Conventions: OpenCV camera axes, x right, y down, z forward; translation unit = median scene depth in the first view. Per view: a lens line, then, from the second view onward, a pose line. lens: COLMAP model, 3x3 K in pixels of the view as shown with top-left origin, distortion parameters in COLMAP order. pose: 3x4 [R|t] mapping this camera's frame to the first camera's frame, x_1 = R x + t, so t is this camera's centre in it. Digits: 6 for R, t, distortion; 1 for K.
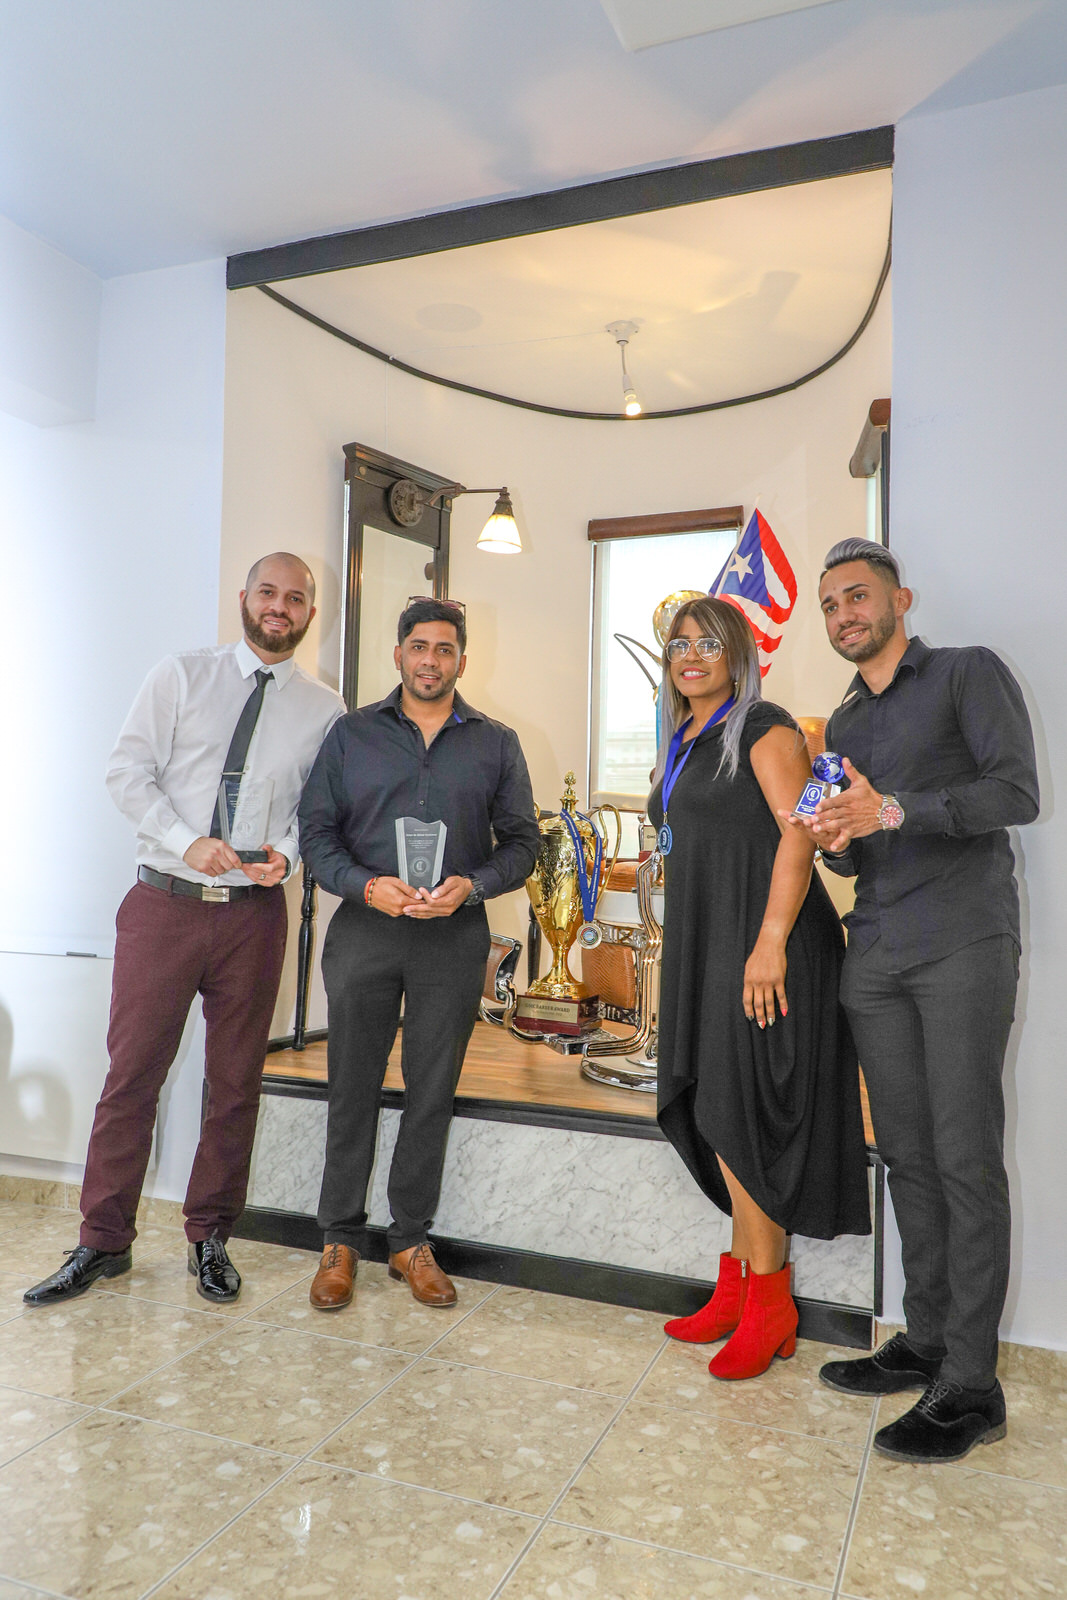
lens RADIAL K [[1184.7, 0, 525.4], [0, 1184.7, 794.3], [0, 0, 1]] dist [-0.006118, -0.006124]
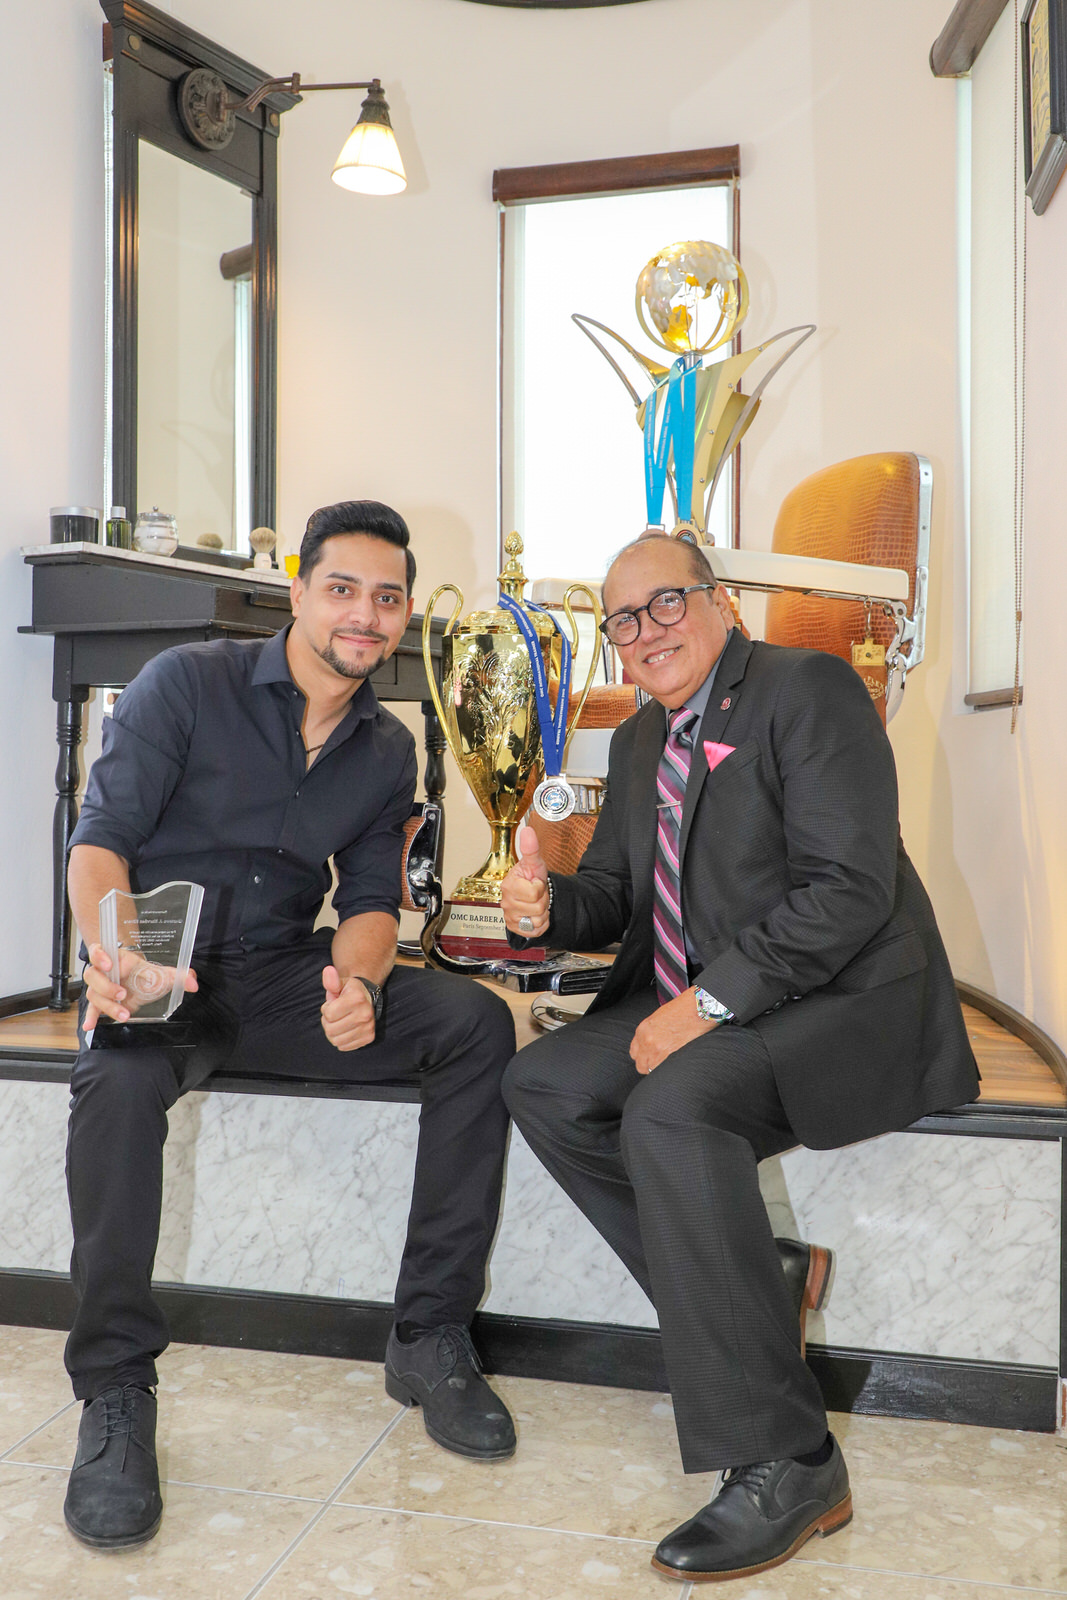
lens RADIAL K [[1616.1, 0, 528.7], [0, 1616.1, 802.7], [0, 0, 1]] dist [-0.018815, 0.000000]
pose [[0.990823, -0.022913, 0.133207, -0.068581], [0.014194, 0.997716, 0.066044, 0.065901], [-0.134416, -0.063547, 0.988885, 0.181156]]
